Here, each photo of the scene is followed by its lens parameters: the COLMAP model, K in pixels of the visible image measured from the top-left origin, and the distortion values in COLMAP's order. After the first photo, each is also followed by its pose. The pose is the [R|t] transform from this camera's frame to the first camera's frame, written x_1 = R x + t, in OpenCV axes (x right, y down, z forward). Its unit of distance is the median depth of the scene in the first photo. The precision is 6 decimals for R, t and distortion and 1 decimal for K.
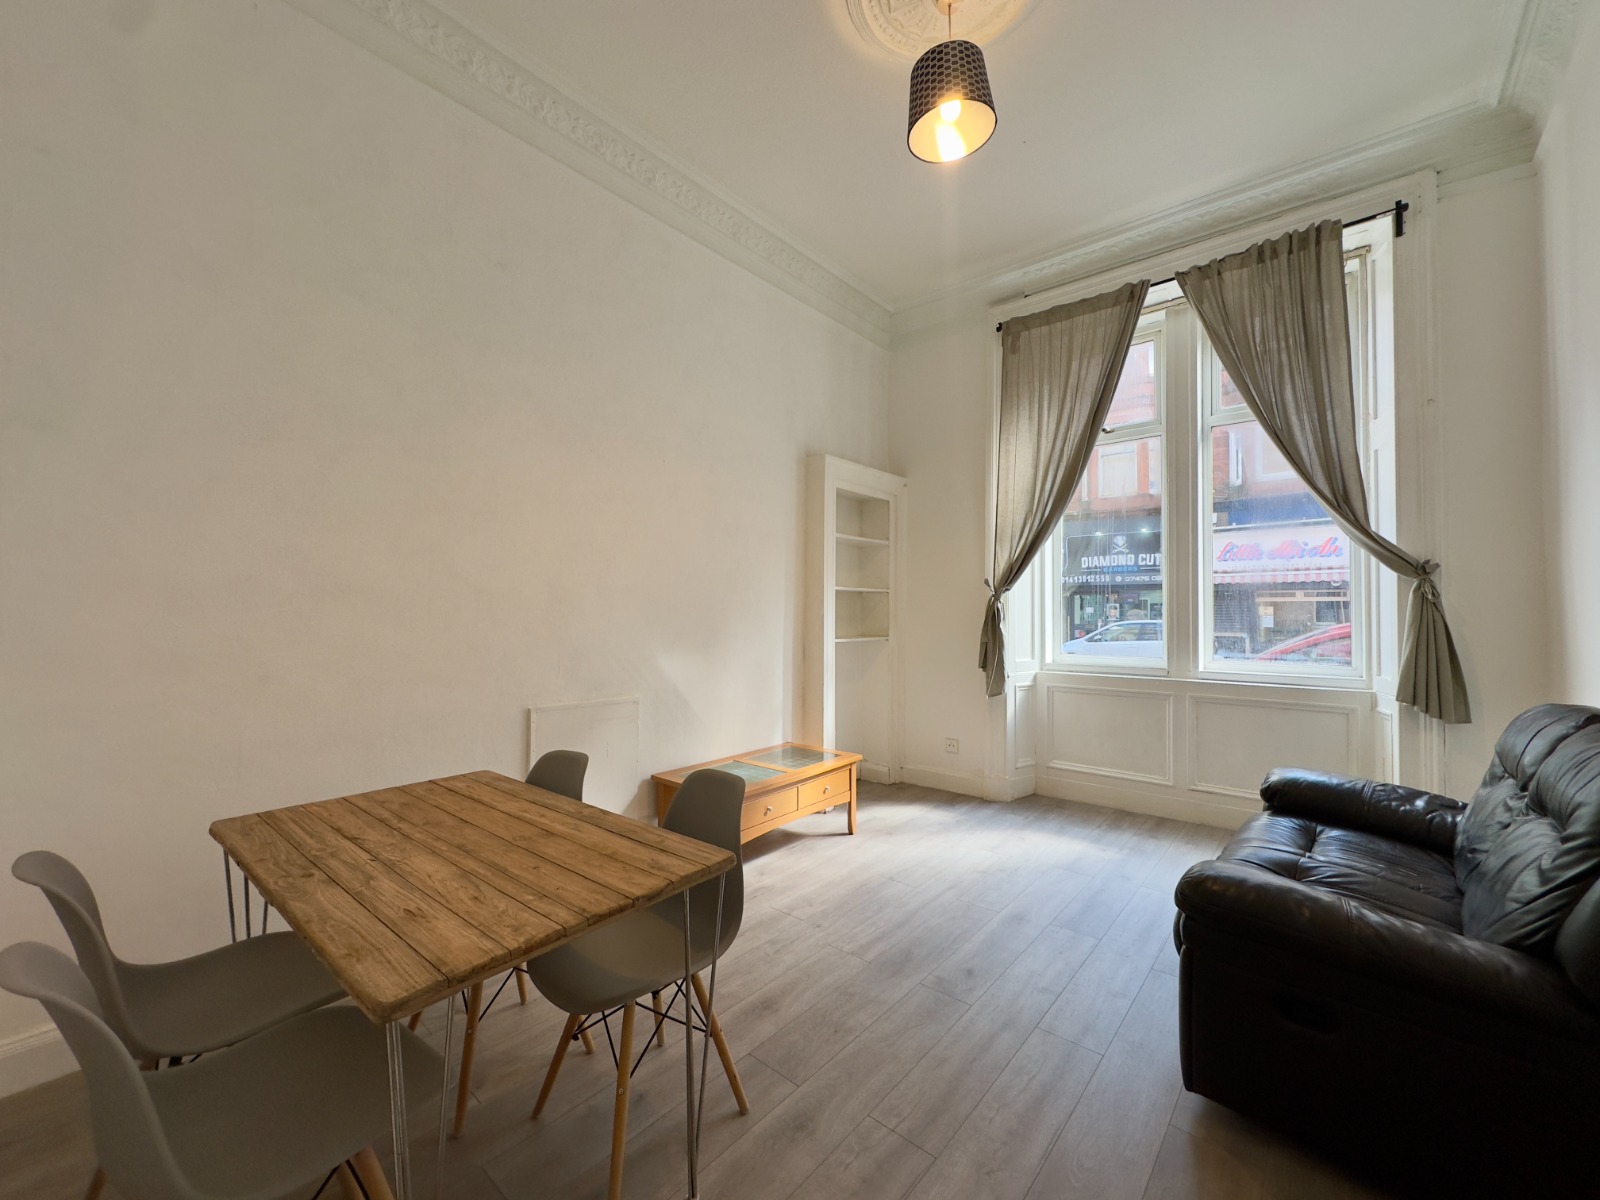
lens RADIAL K [[639.2, 0, 798.1], [0, 639.2, 600.0], [0, 0, 1]] dist [-0.004633, 0.001175]
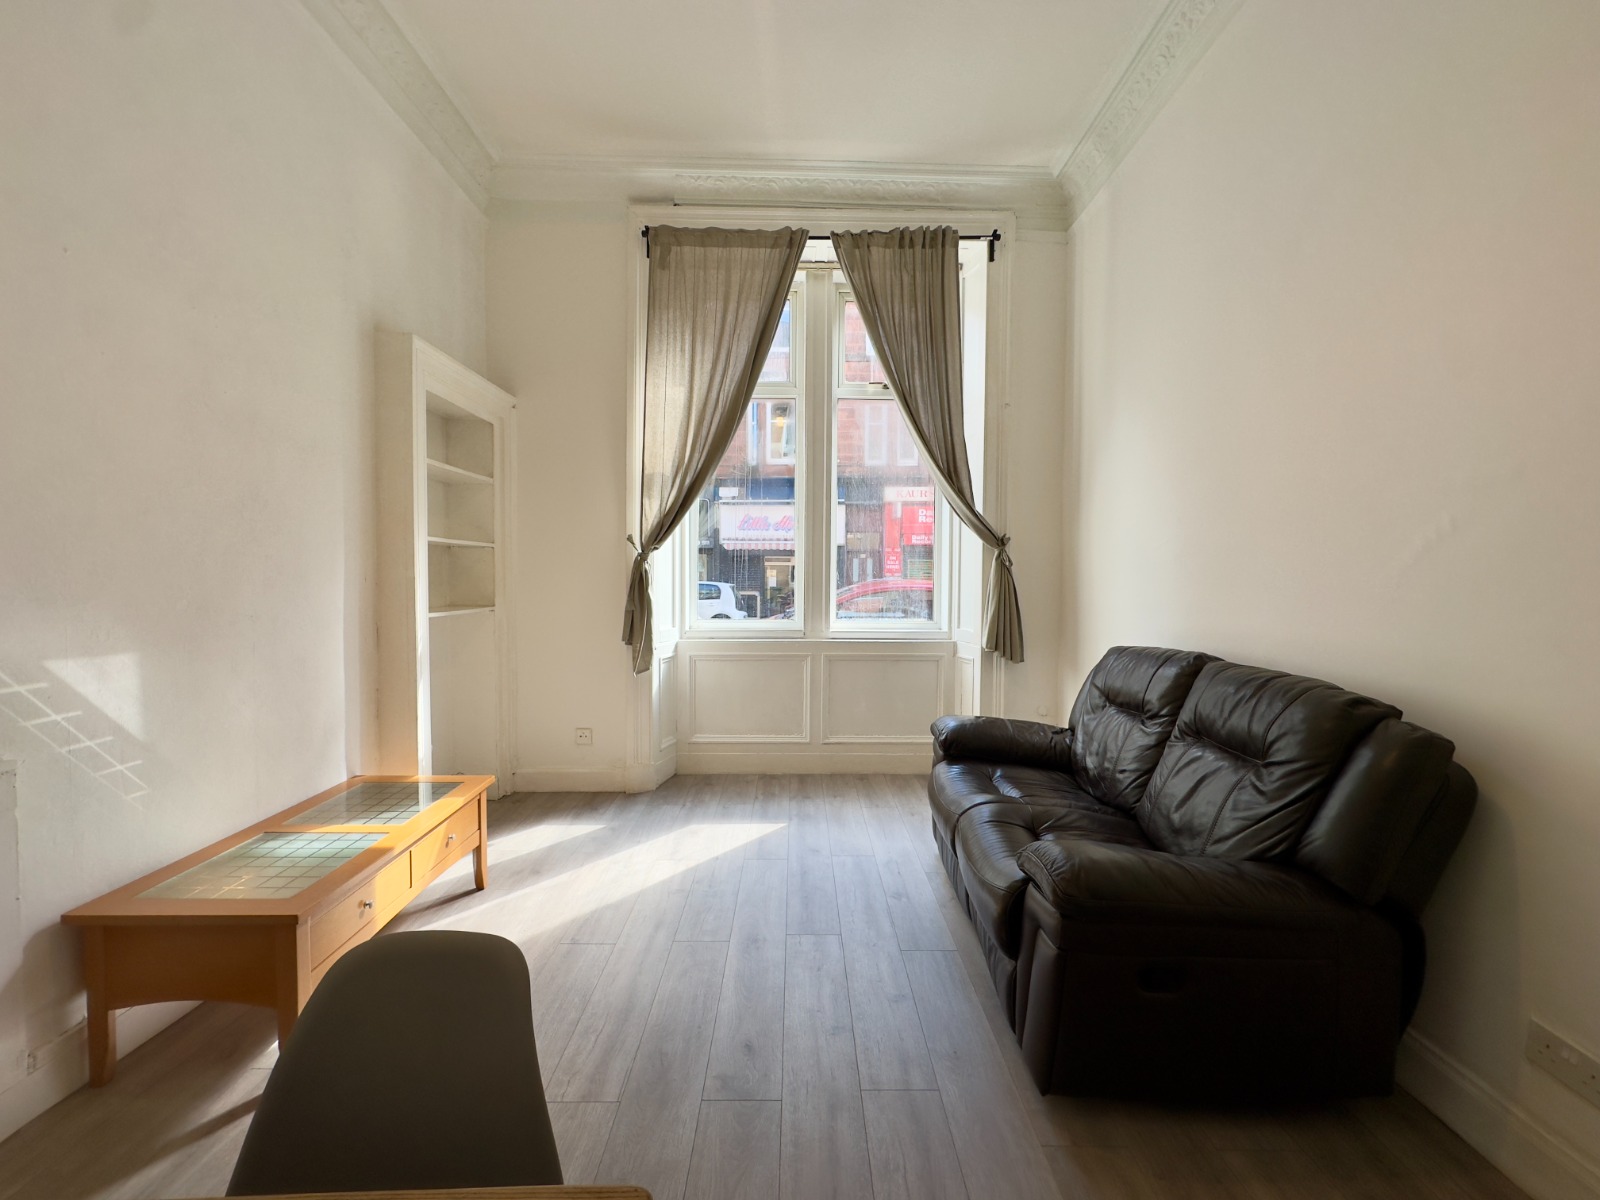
lens RADIAL K [[639.2, 0, 800.9], [0, 639.2, 599.8], [0, 0, 1]] dist [-0.004633, 0.001175]
pose [[0.749587, -0.023481, 0.661489, -0.107717], [-0.016647, 0.998386, 0.054304, 0.003228], [-0.661696, -0.051717, 0.747986, 0.251434]]
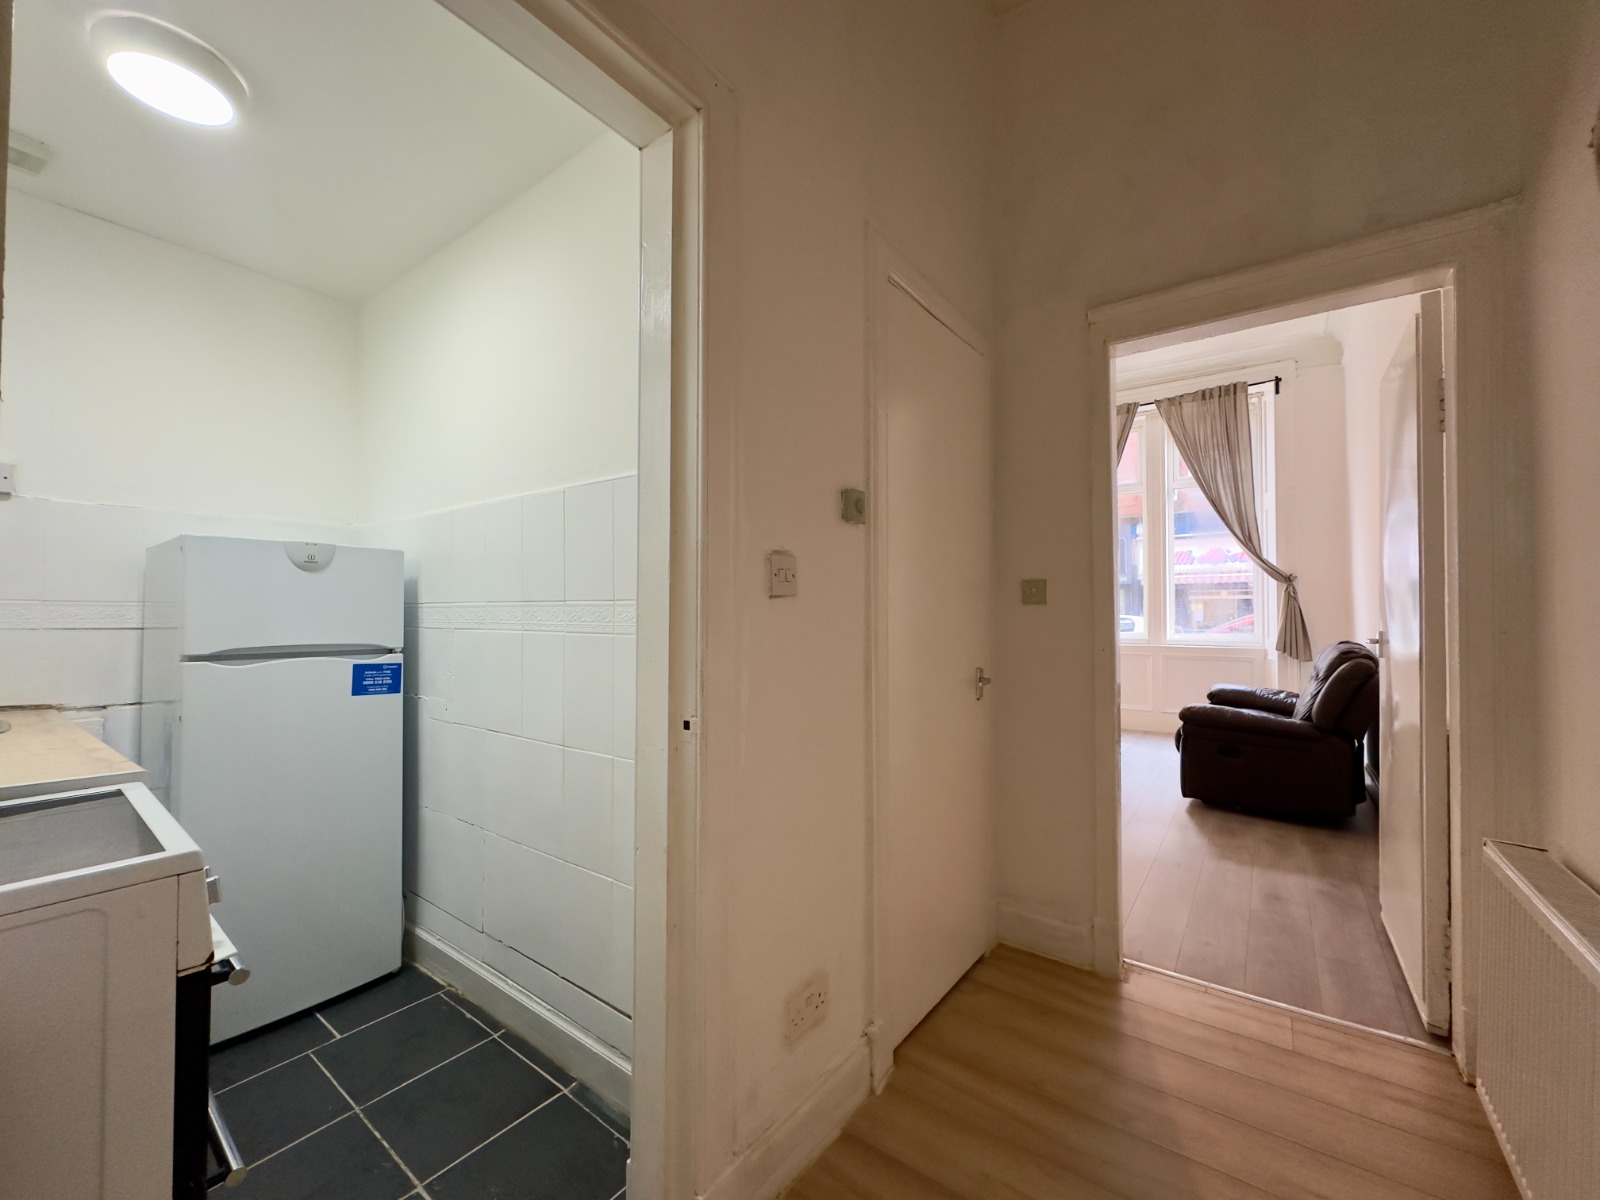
lens RADIAL K [[639.2, 0, 800.3], [0, 639.2, 601.0], [0, 0, 1]] dist [-0.004633, 0.001175]
pose [[0.996680, -0.004519, 0.081289, -0.449903], [0.004456, 0.999990, 0.000961, 0.005790], [-0.081293, -0.000595, 0.996690, -0.563132]]
